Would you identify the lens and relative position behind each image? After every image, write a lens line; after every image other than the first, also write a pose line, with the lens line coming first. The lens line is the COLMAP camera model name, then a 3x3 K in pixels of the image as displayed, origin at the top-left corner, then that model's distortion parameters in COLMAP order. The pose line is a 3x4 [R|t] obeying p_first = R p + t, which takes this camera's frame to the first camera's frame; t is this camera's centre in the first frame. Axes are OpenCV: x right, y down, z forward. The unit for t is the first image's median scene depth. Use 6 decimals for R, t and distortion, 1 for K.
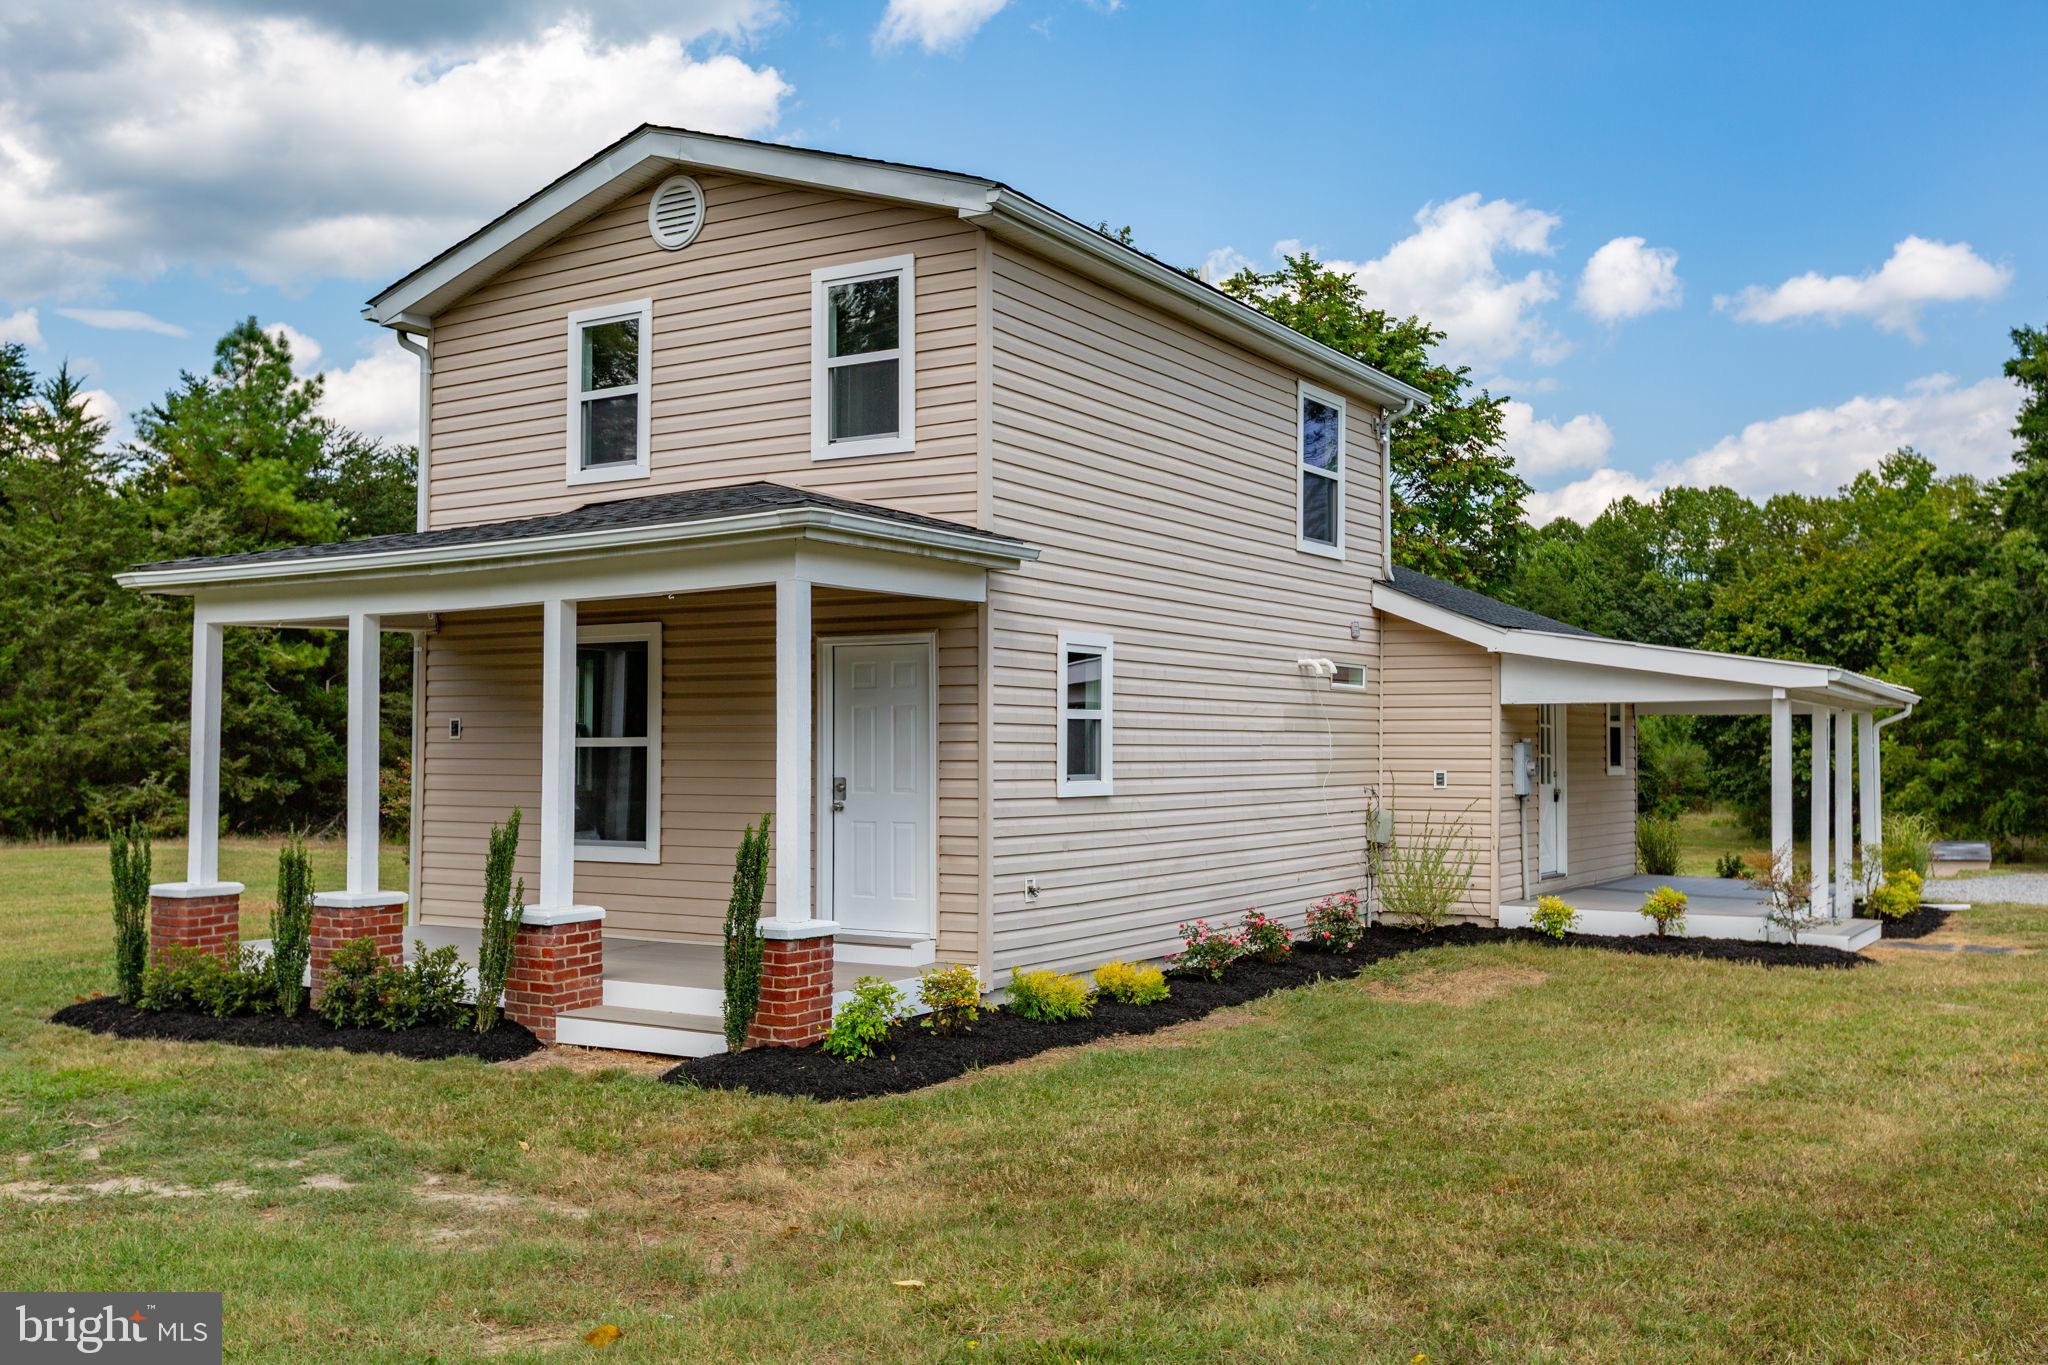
lens RADIAL K [[1795.3, 0, 1017.1], [0, 1795.3, 693.8], [0, 0, 1]] dist [0.007173, -0.012437]
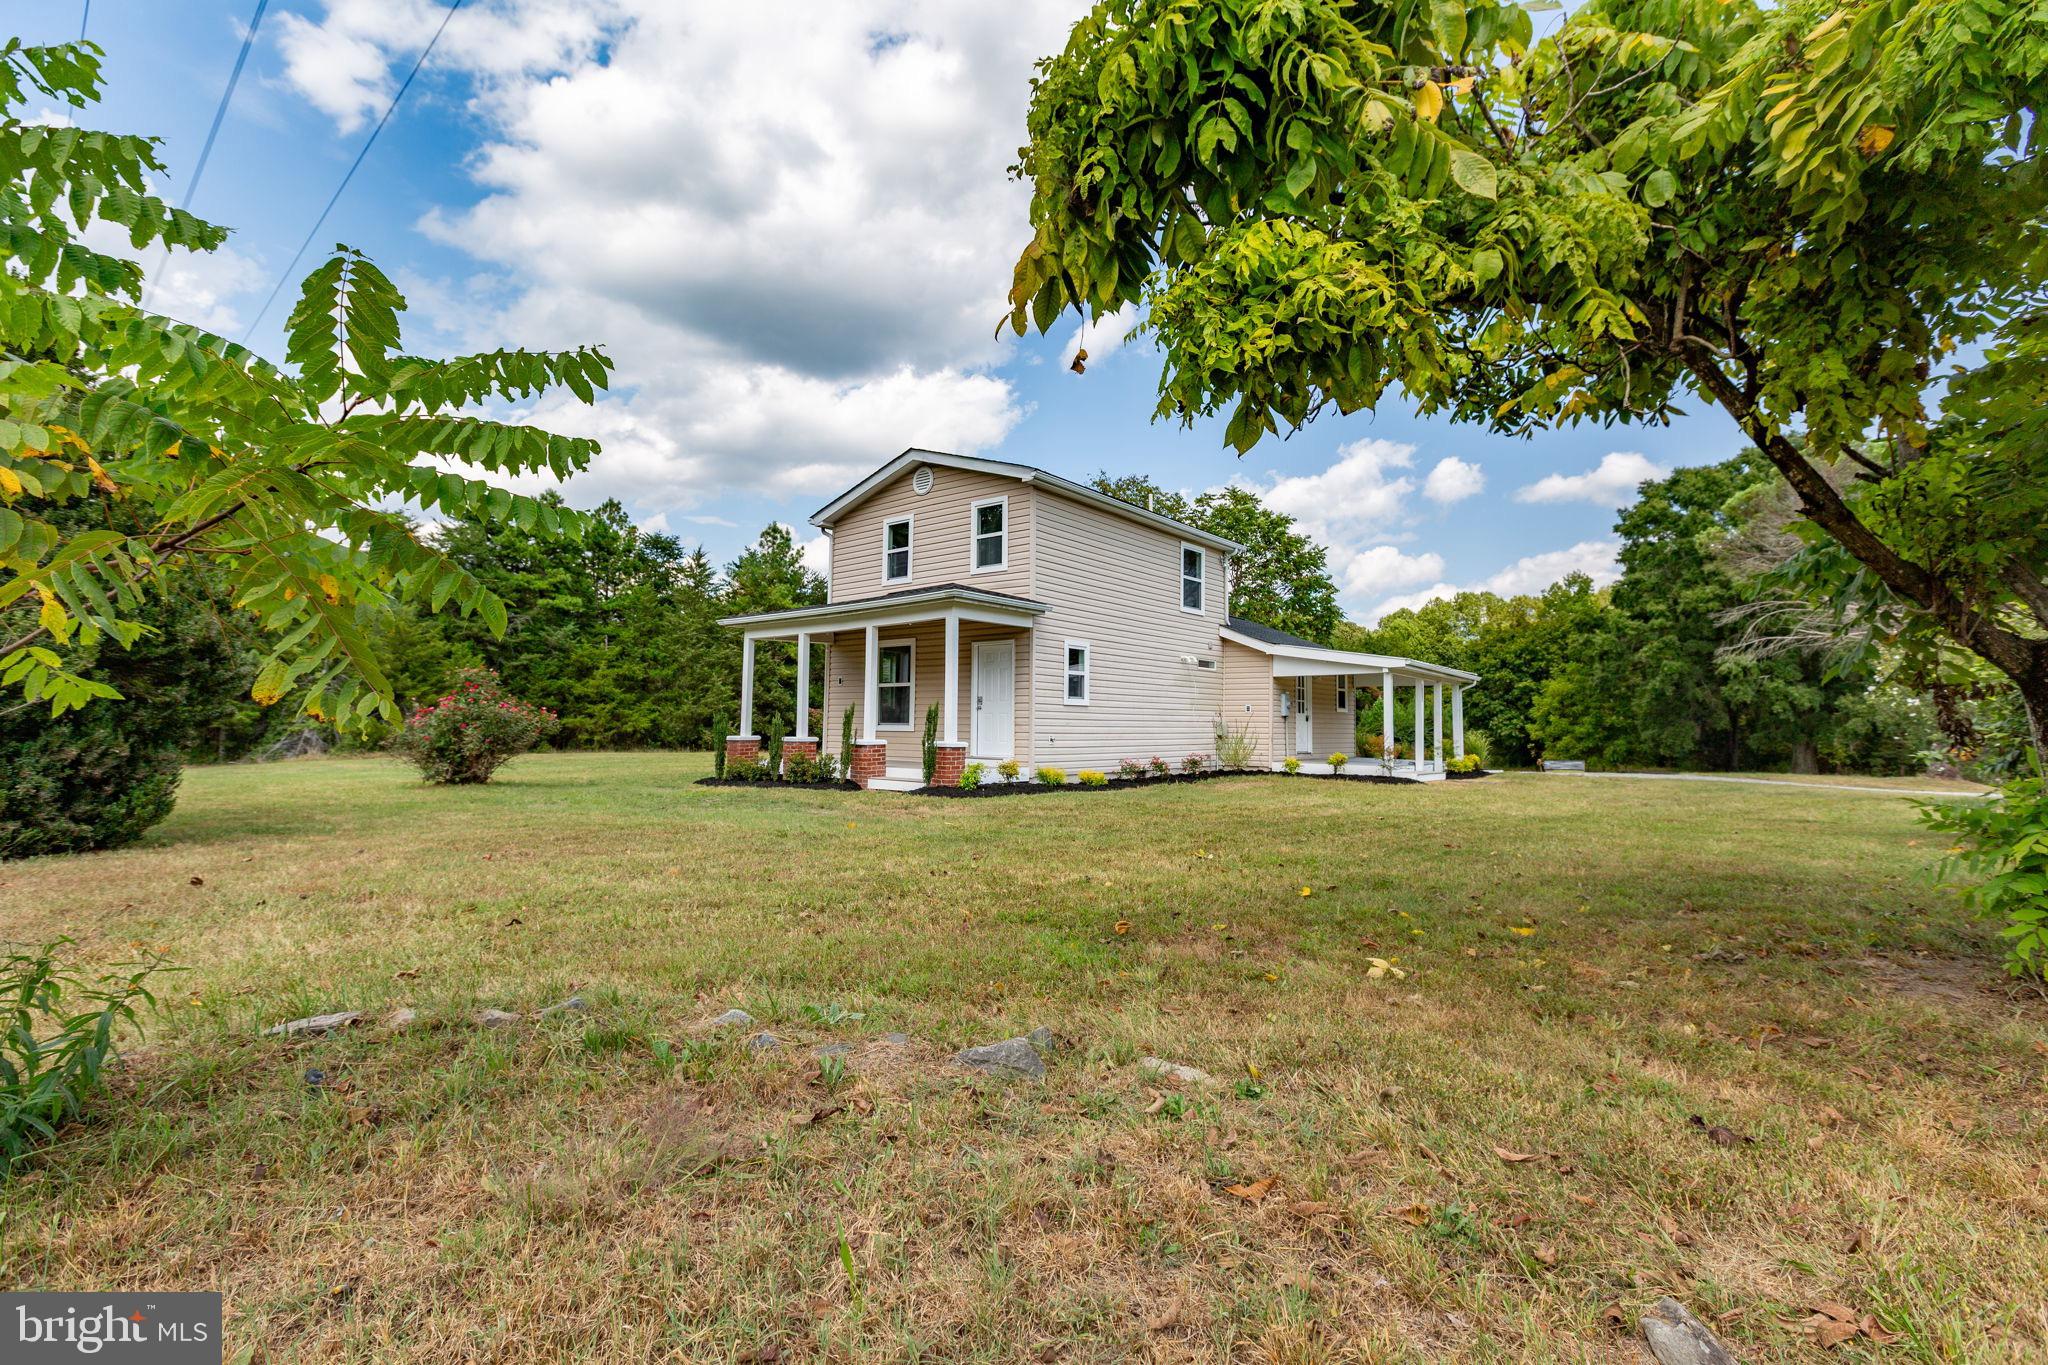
lens RADIAL K [[916.7, 0, 1030.5], [0, 916.7, 674.1], [0, 0, 1]] dist [-0.000894, 0.001046]
pose [[0.990983, 0.001655, -0.133978, 0.130776], [-0.006147, 0.999433, -0.033117, 0.050106], [0.133848, 0.033642, 0.990431, -0.260115]]
